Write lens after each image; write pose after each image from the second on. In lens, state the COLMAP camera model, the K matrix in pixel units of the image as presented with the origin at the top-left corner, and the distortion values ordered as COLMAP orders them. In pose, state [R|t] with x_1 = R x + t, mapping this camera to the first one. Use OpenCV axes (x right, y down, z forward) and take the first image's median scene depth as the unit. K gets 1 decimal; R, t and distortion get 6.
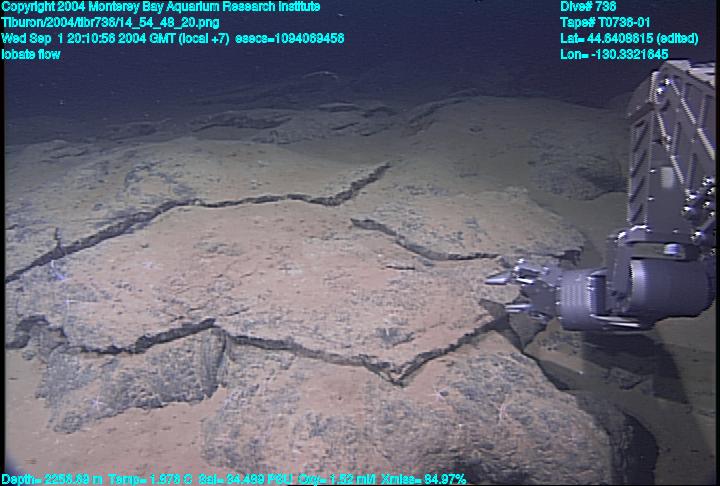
lens RADIAL K [[355.1, 0, 316.2], [0, 355.1, 235.9], [0, 0, 1]] dist [-0.036348, 0.015307]
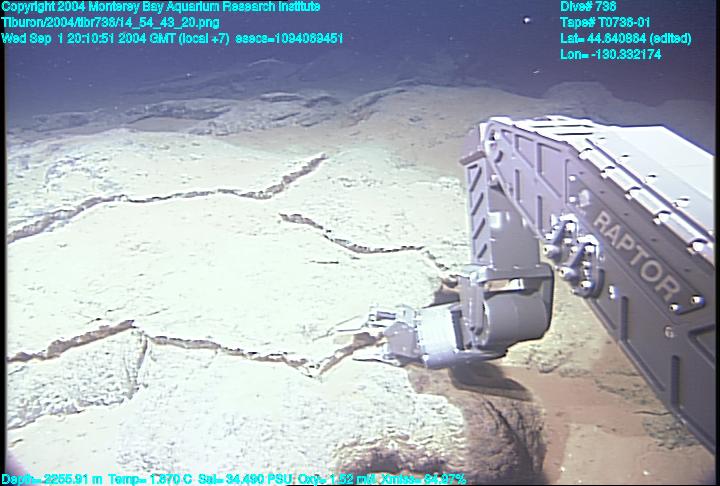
lens RADIAL K [[355.1, 0, 376.6], [0, 355.1, 223.2], [0, 0, 1]] dist [-0.036348, 0.015307]
pose [[0.997463, -0.020244, 0.068243, 0.317985], [0.018769, 0.999578, 0.022185, -0.038558], [-0.068664, -0.020848, 0.997422, -0.000307]]
